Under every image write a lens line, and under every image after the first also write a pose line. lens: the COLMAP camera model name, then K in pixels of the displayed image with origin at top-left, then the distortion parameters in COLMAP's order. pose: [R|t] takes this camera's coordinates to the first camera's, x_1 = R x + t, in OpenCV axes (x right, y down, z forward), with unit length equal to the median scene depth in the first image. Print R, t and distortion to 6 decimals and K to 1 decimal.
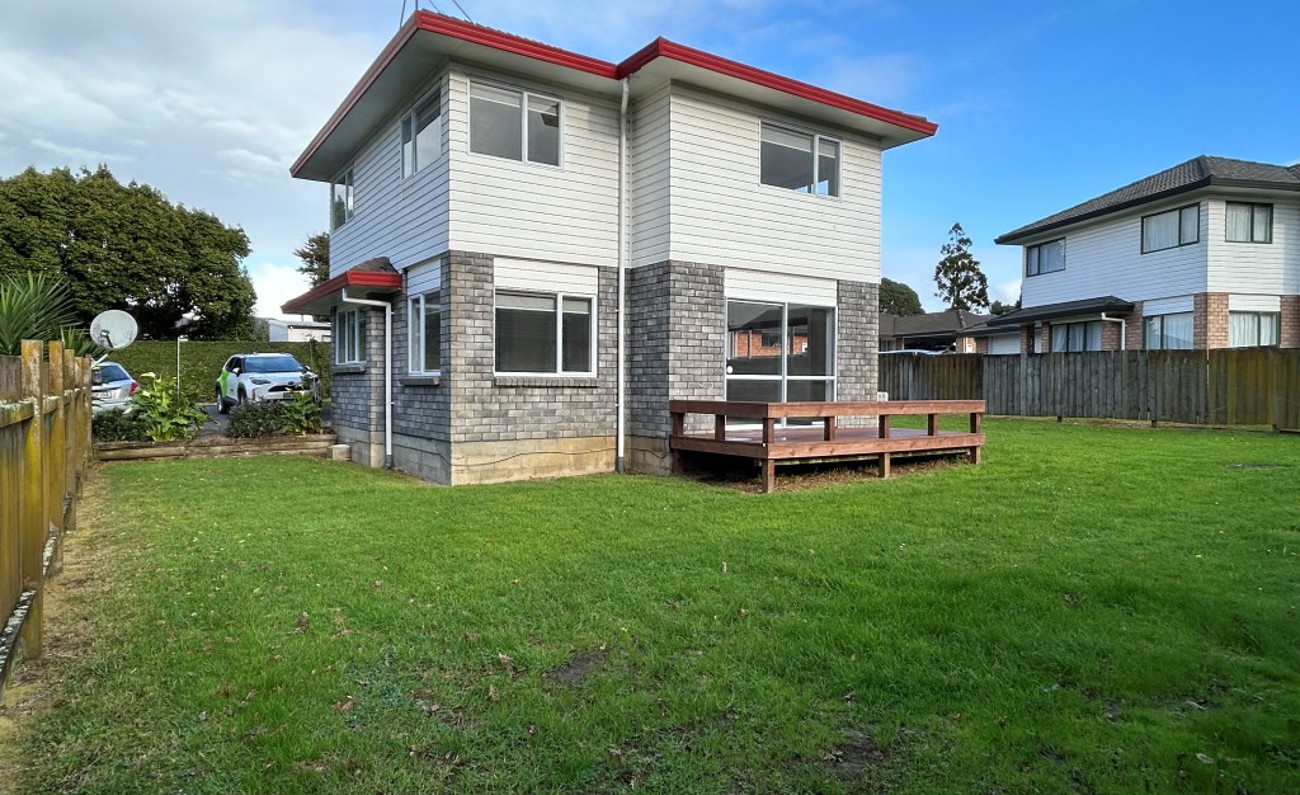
lens RADIAL K [[779.3, 0, 650.0], [0, 779.3, 397.5], [0, 0, 1]] dist [0.002633, 0.000152]
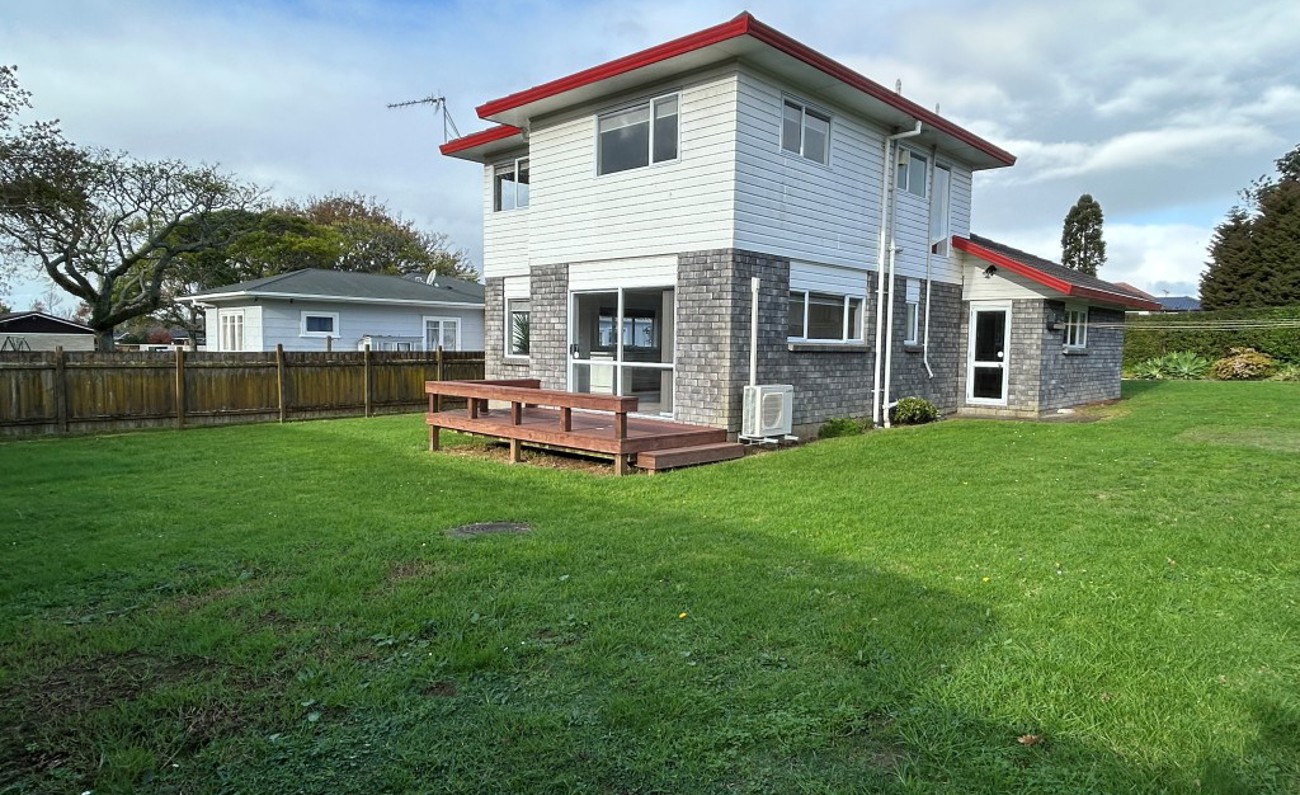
lens RADIAL K [[779.3, 0, 650.0], [0, 779.3, 397.5], [0, 0, 1]] dist [0.002633, 0.000152]
pose [[0.216517, 0.069089, -0.973831, 1.134019], [-0.027980, 0.997522, 0.064549, -0.046650], [0.975878, 0.013272, 0.217914, 0.806272]]
